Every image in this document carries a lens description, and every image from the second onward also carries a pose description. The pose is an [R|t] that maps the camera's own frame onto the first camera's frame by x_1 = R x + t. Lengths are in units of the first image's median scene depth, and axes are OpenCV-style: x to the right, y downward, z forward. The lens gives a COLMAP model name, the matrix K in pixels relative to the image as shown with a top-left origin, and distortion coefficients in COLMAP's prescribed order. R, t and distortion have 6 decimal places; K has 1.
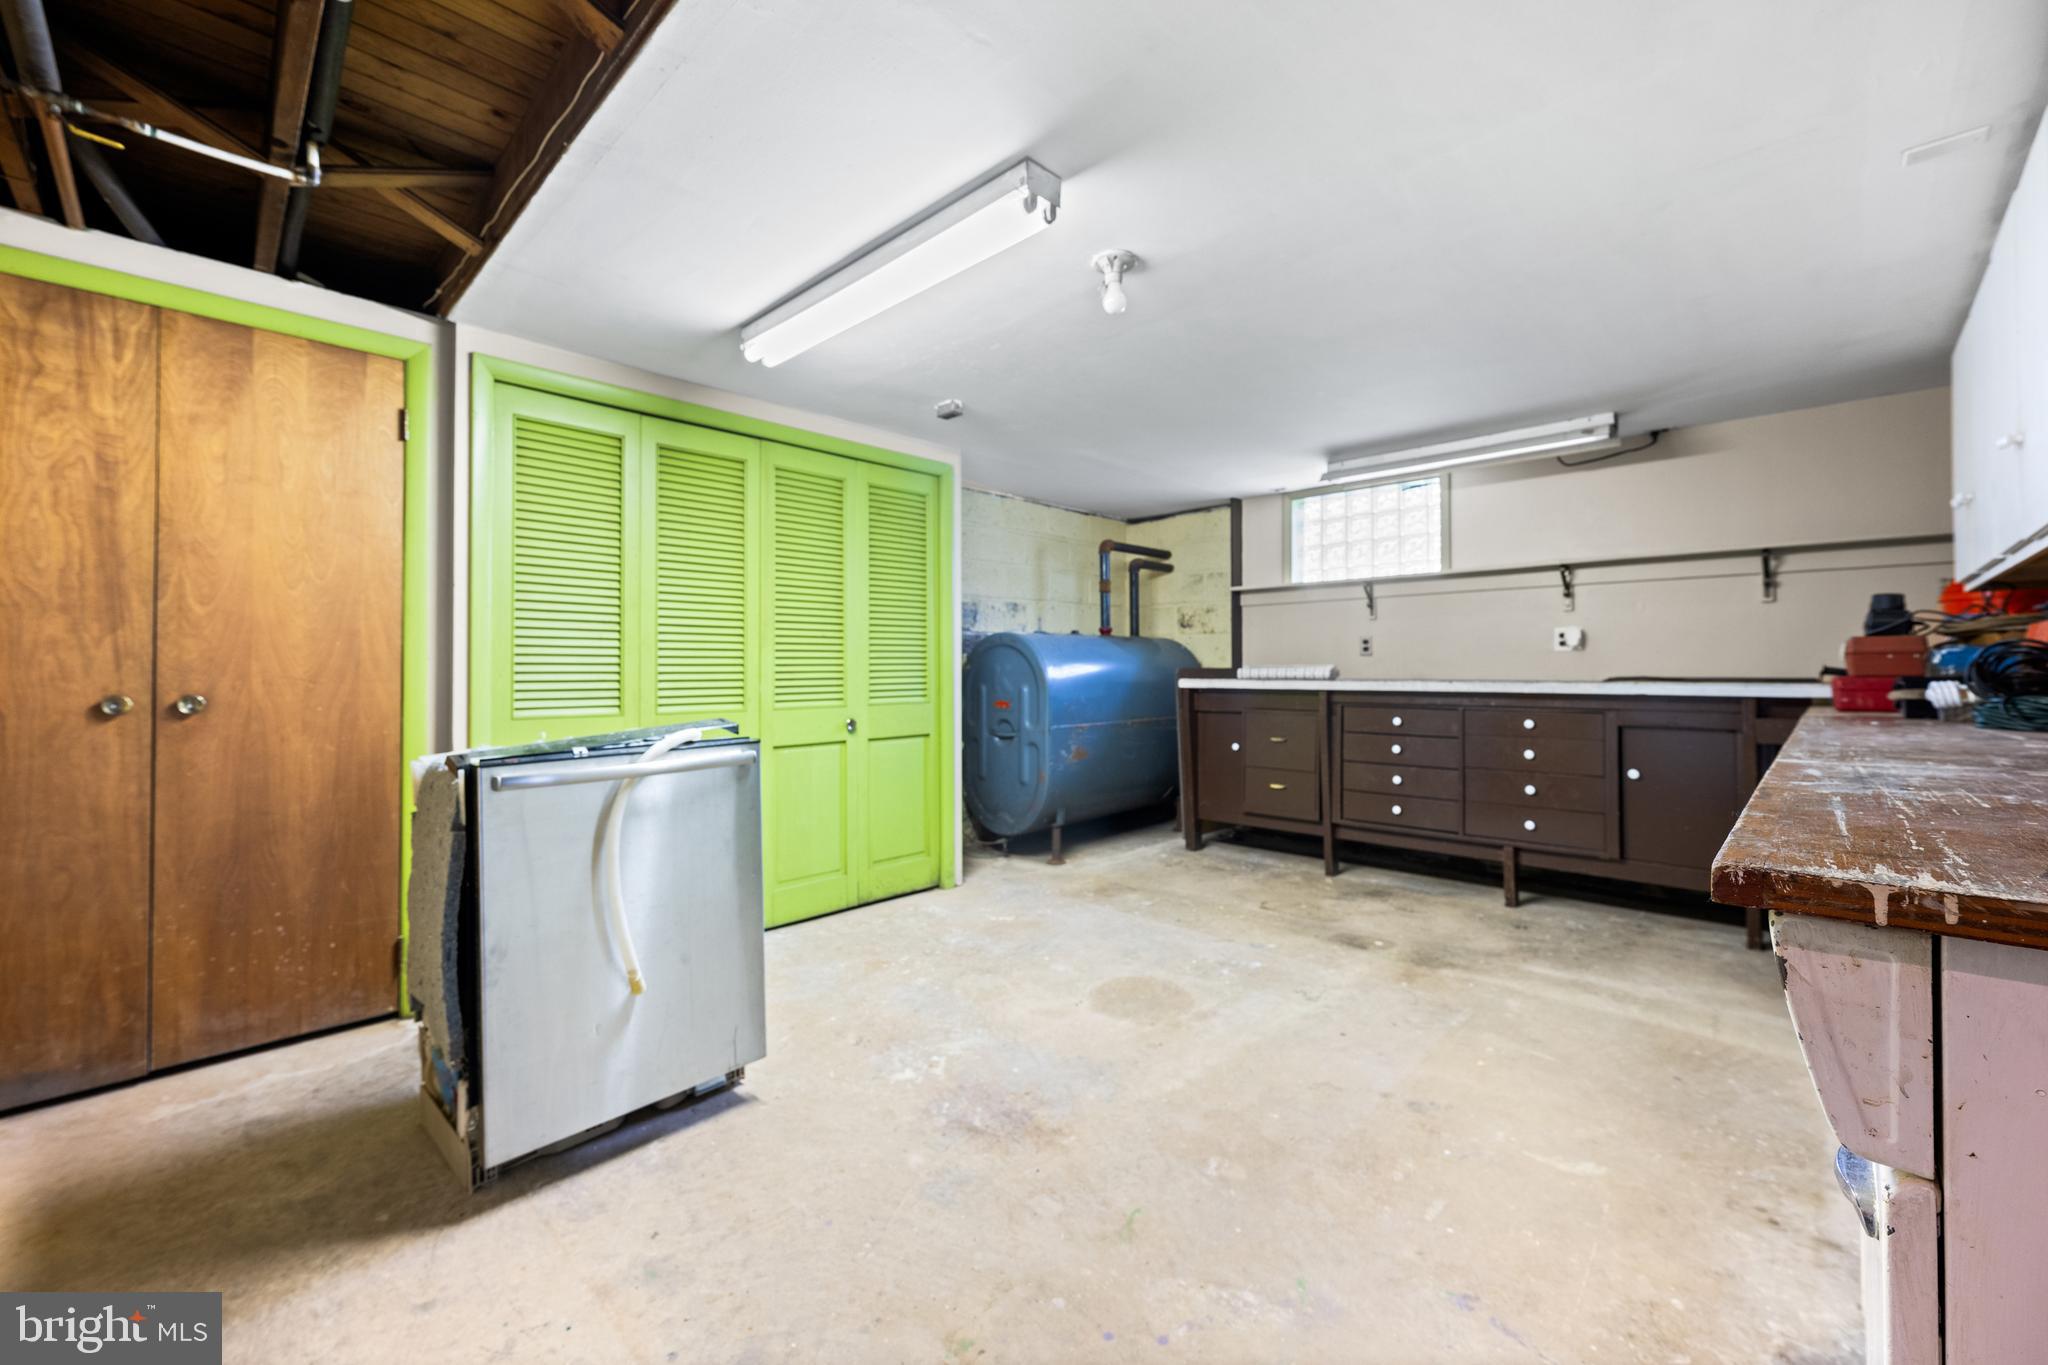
lens RADIAL K [[819.3, 0, 1012.1], [0, 819.3, 663.8], [0, 0, 1]] dist [-0.001774, 0.000403]
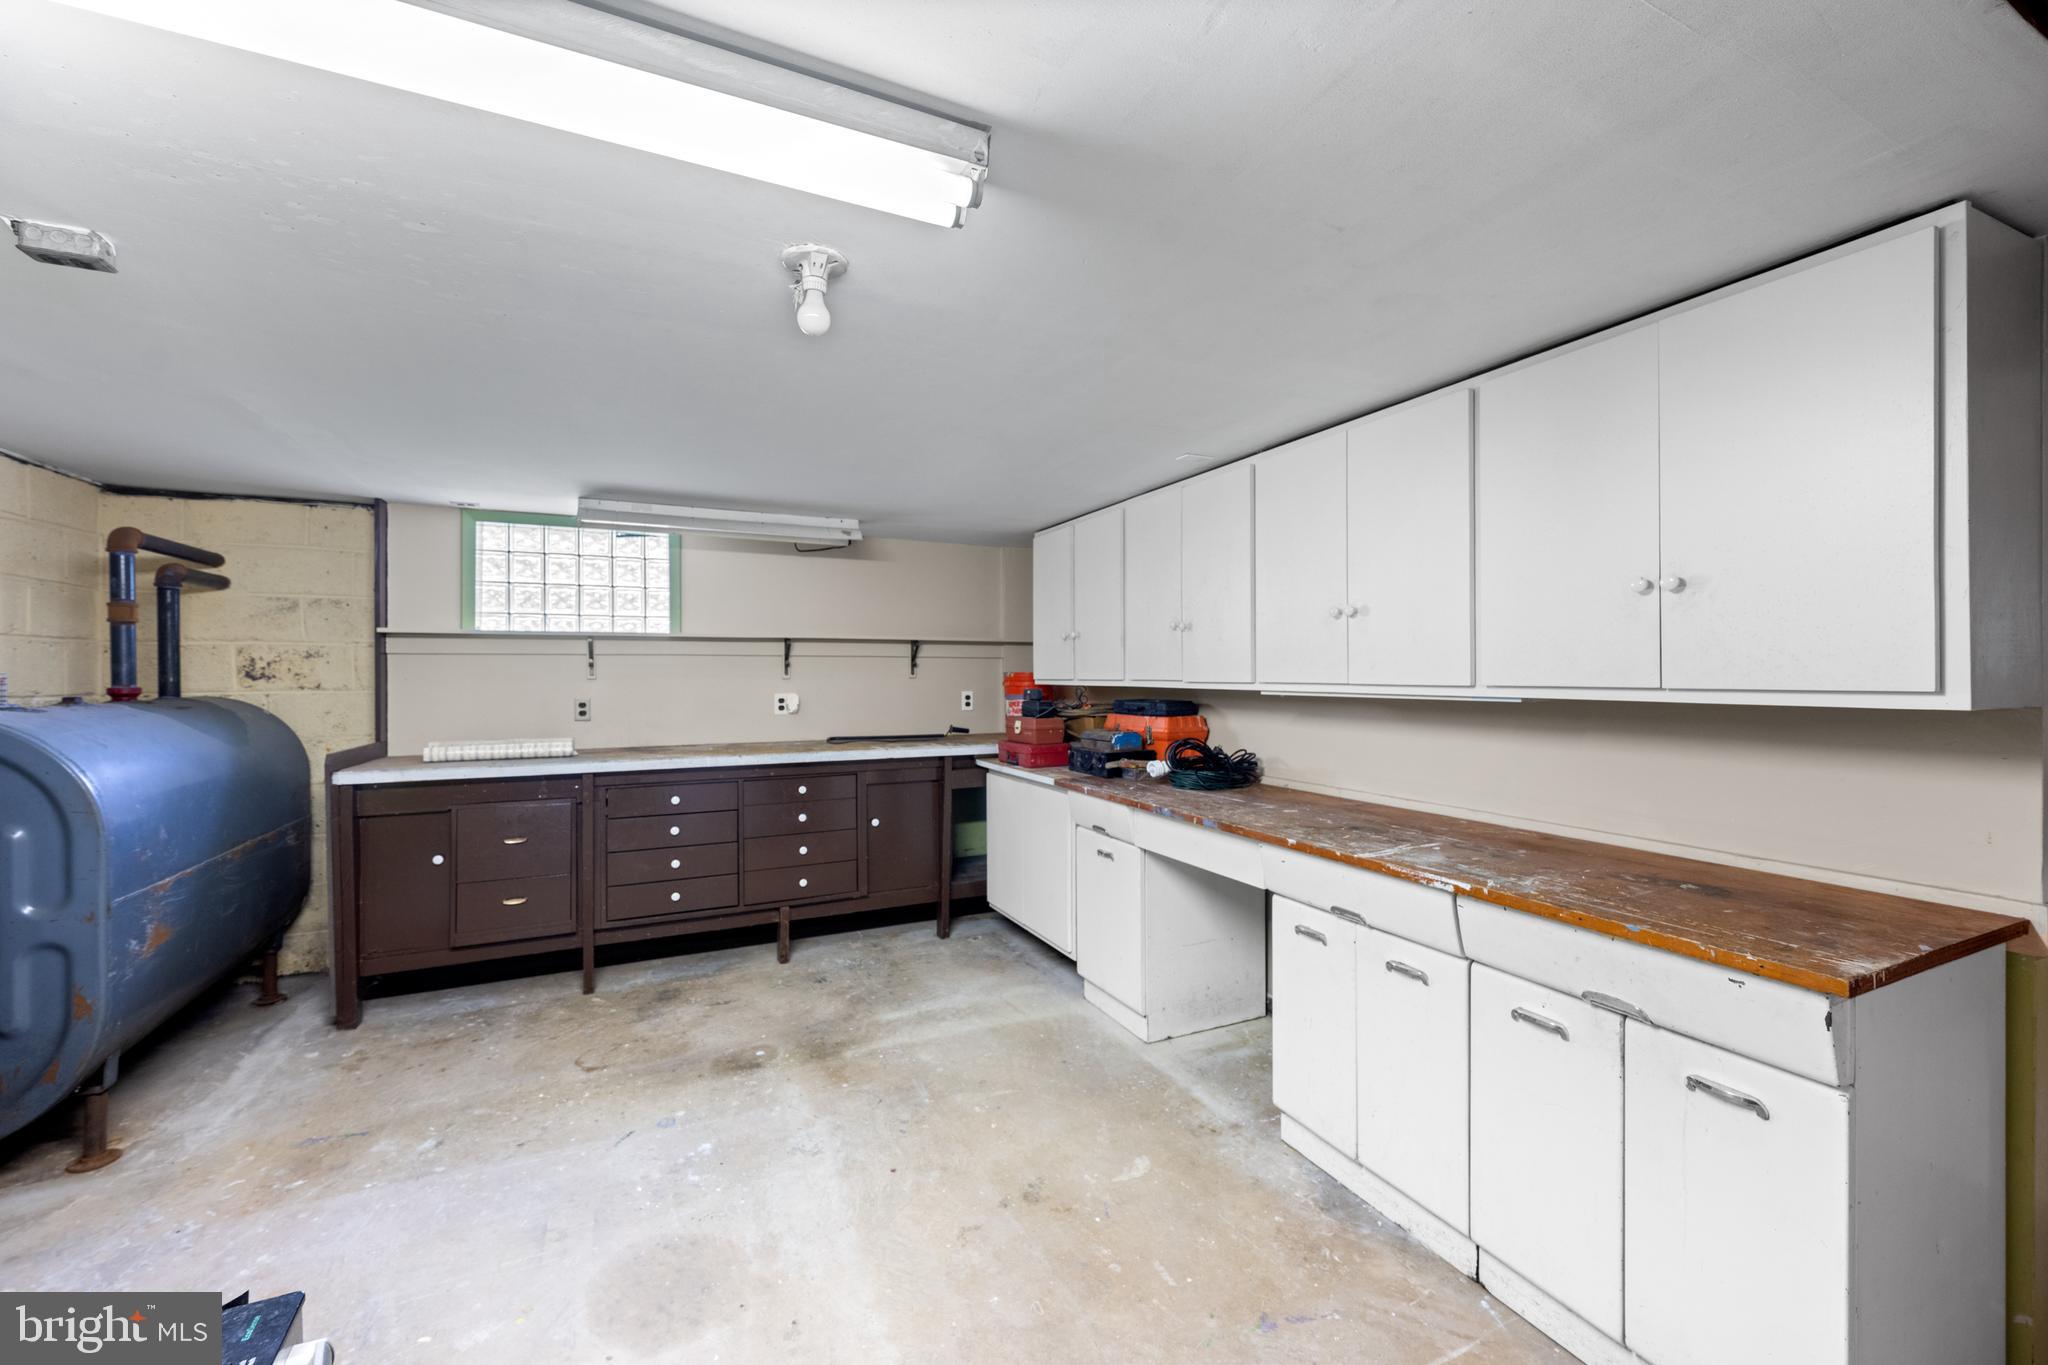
lens RADIAL K [[819.3, 0, 1012.5], [0, 819.3, 673.4], [0, 0, 1]] dist [-0.001774, 0.000403]
pose [[0.338982, -0.002108, 0.940791, -0.410545], [-0.005673, 0.999975, 0.004284, -0.120677], [-0.940776, -0.006789, 0.338961, 0.511012]]
